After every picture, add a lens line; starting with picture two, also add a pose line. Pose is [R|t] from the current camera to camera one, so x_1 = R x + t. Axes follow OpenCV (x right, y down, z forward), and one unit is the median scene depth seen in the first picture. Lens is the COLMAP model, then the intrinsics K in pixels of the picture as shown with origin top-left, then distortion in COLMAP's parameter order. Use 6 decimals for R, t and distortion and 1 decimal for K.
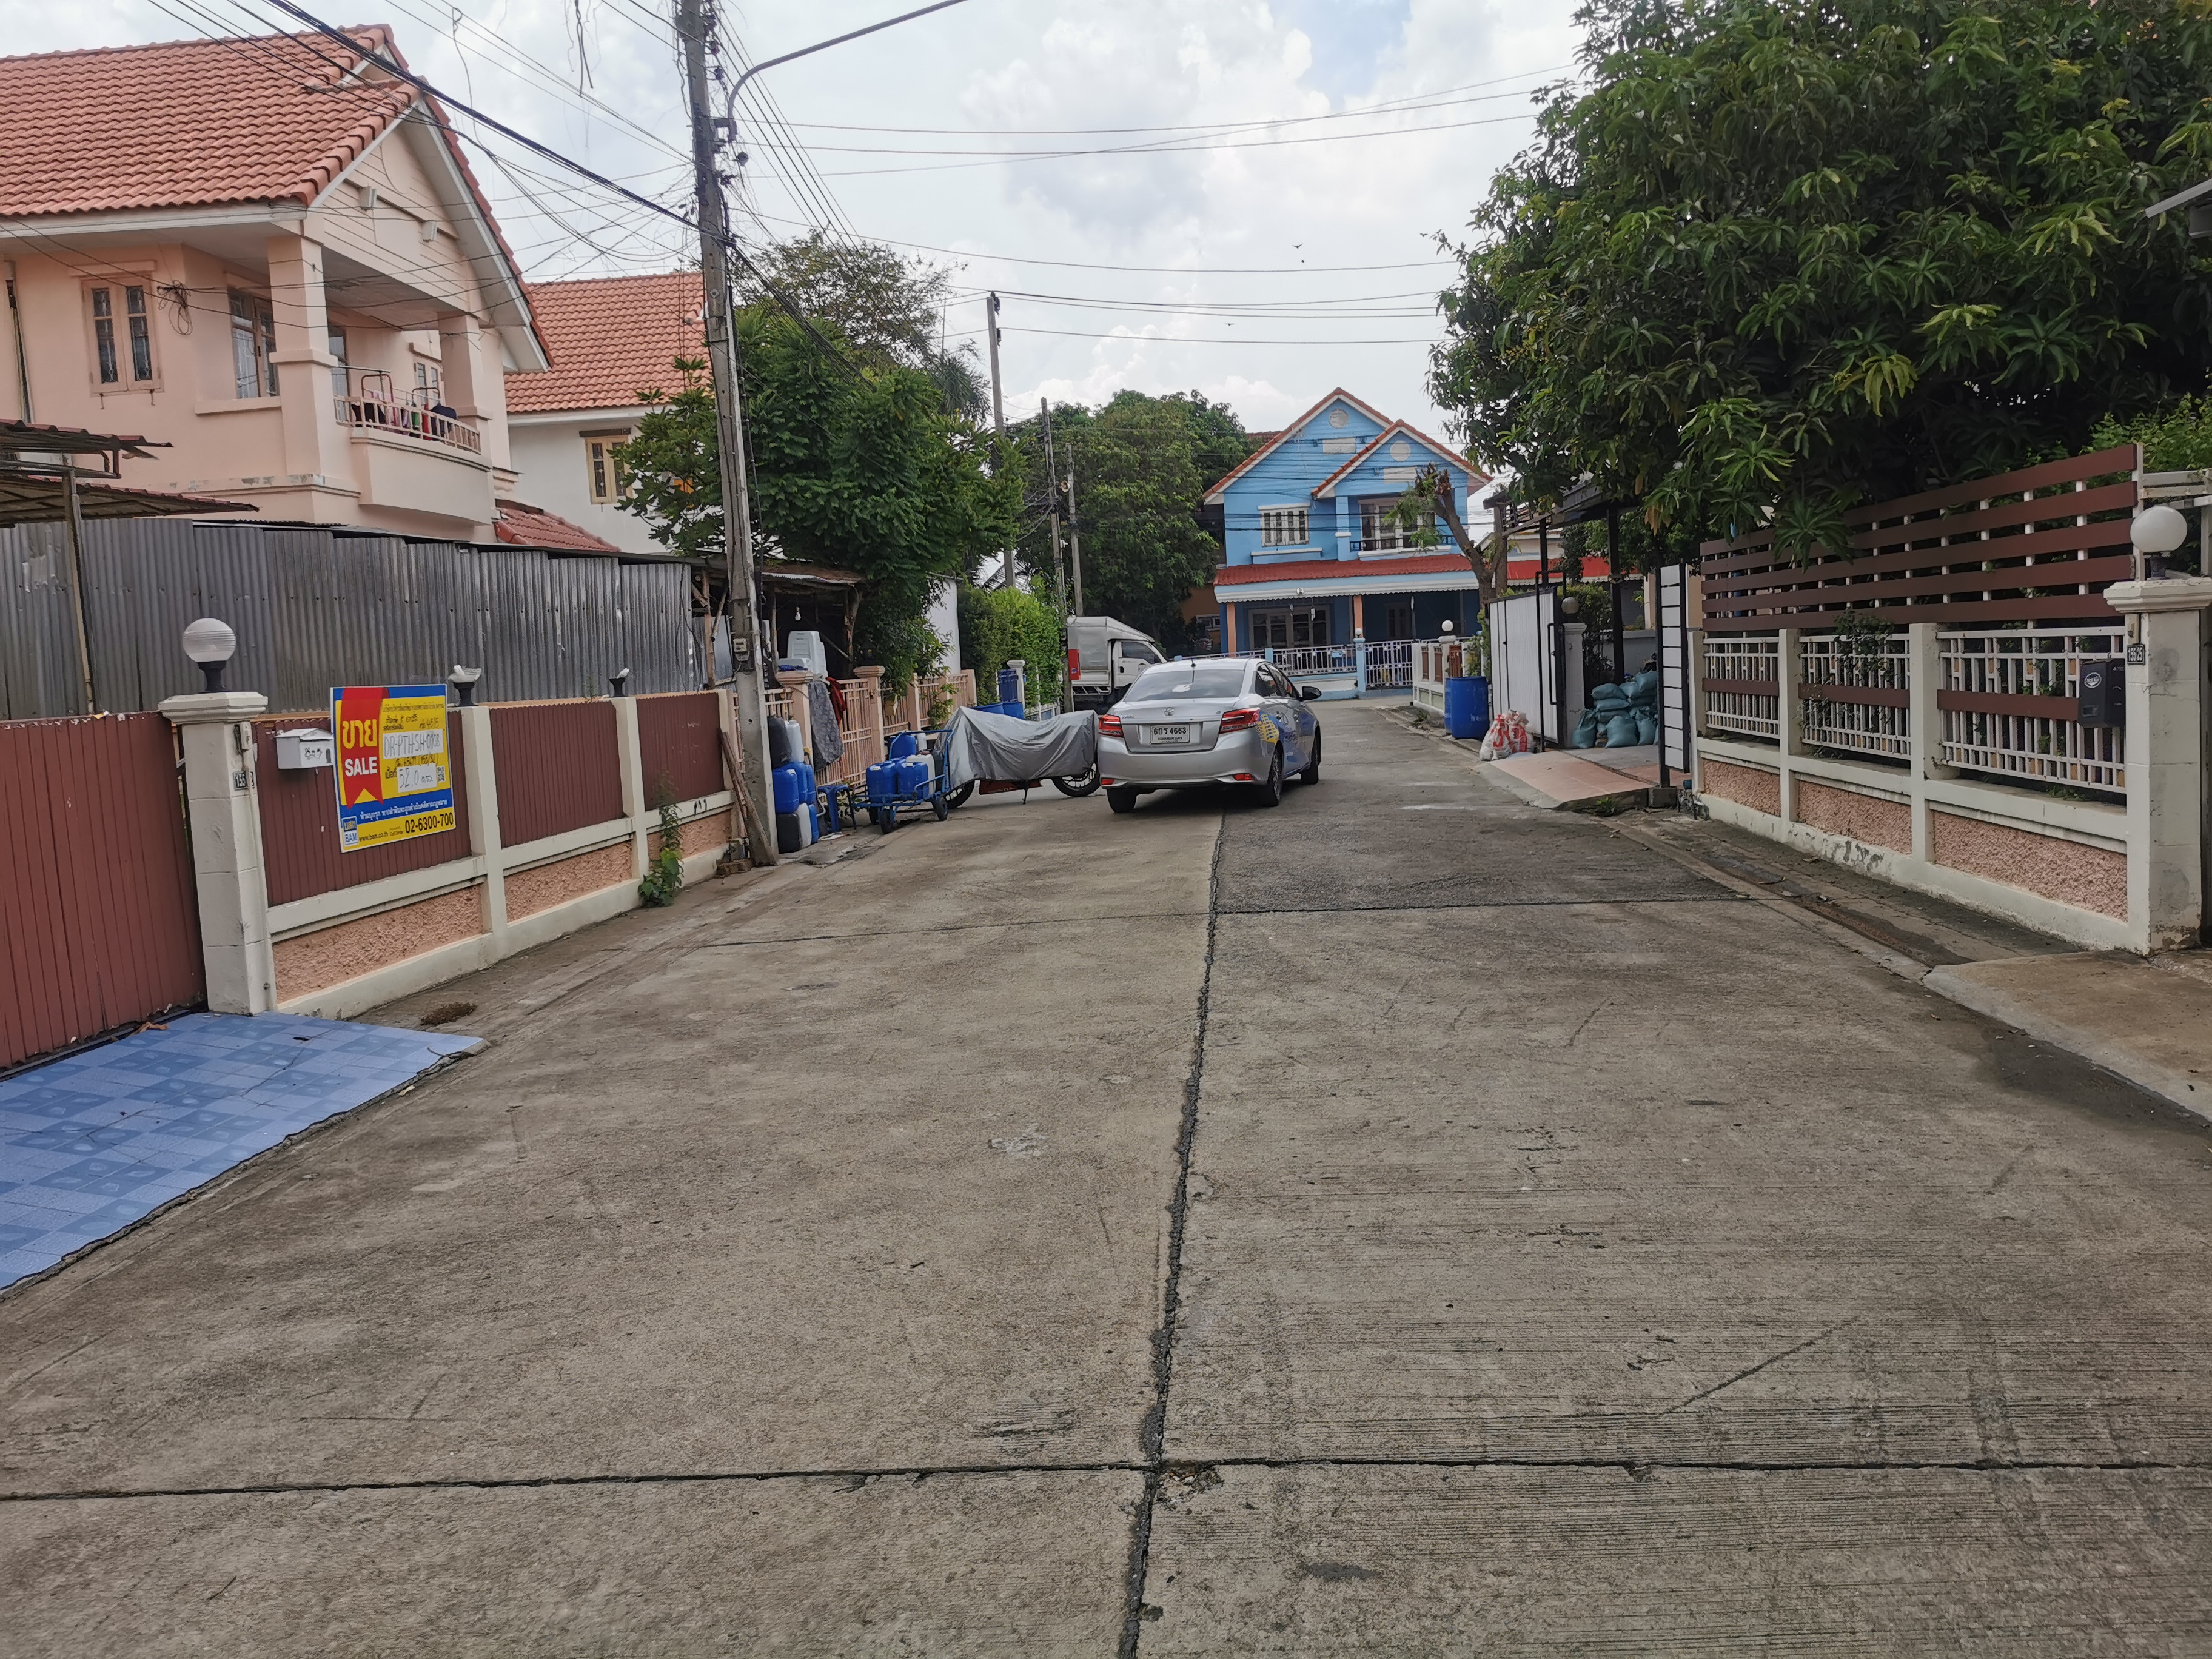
lens RADIAL K [[1706.3, 0, 1106.0], [0, 1706.3, 808.3], [0, 0, 1]] dist [0.046334, -0.065497]
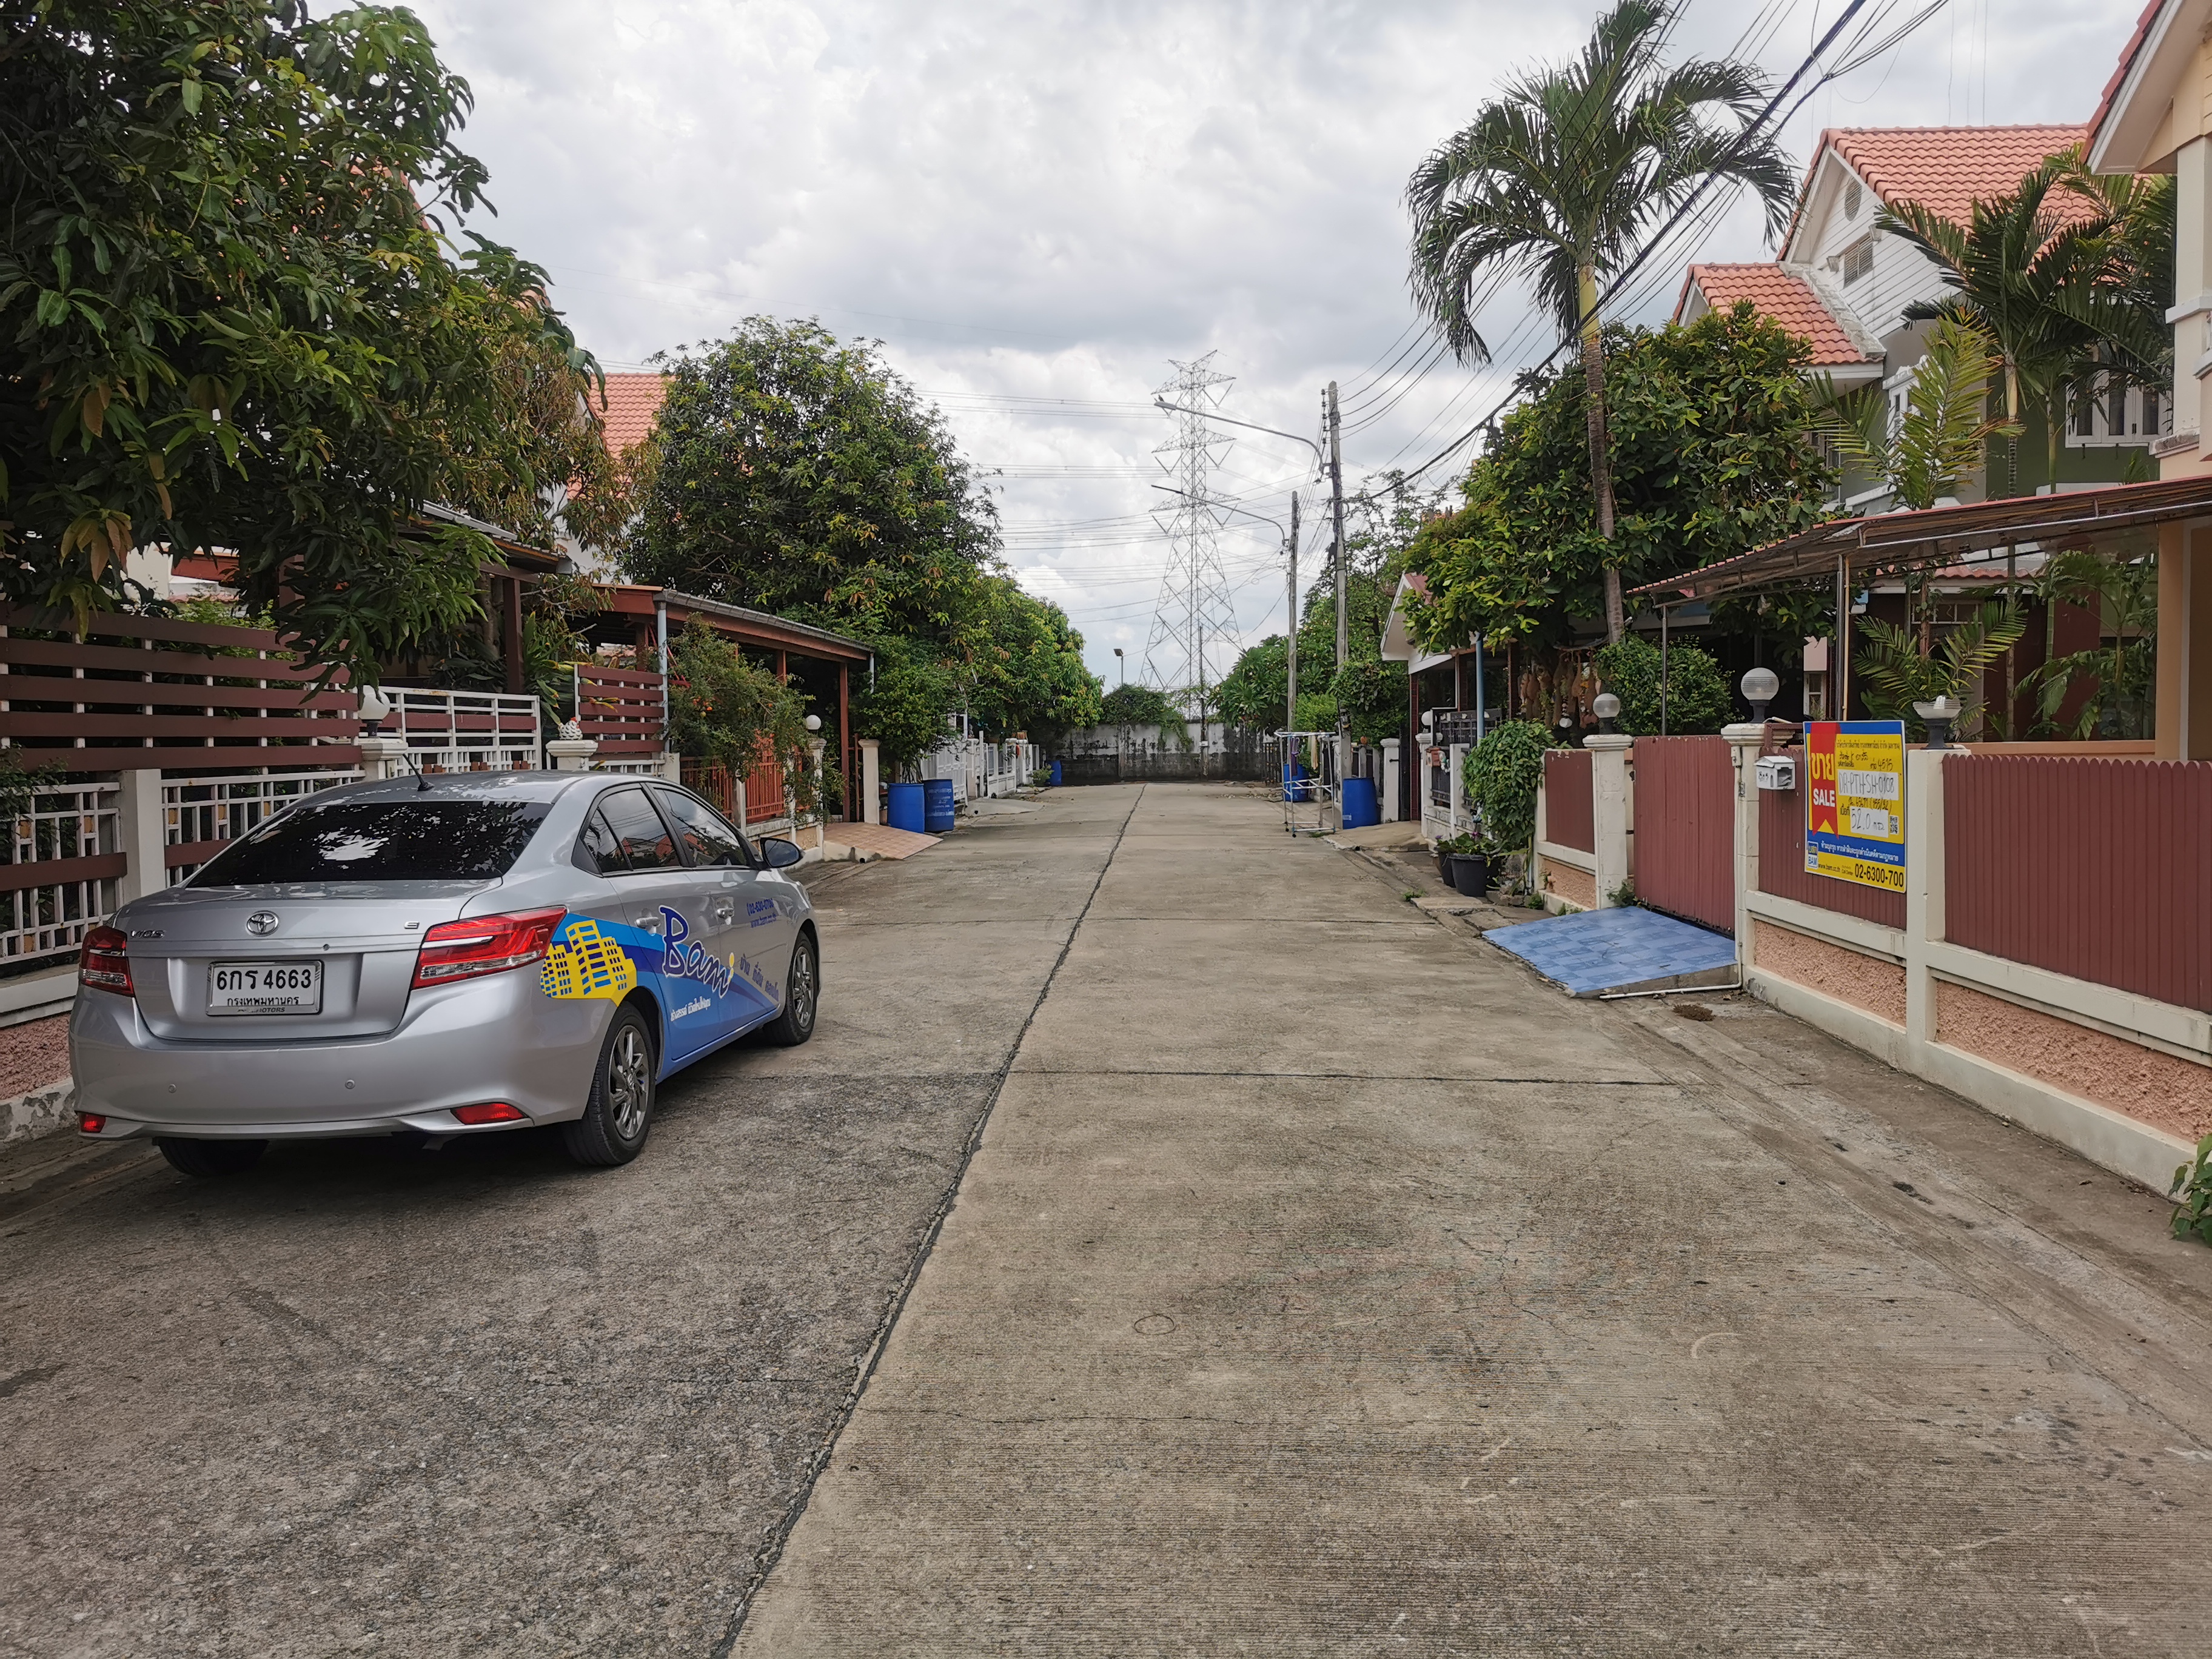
lens RADIAL K [[1706.3, 0, 1117.7], [0, 1706.3, 828.4], [0, 0, 1]] dist [0.046334, -0.065497]
pose [[-0.996554, 0.070917, -0.043014, 0.039243], [0.064163, 0.987784, 0.142008, -0.178921], [0.052559, 0.138759, -0.988930, 1.982321]]
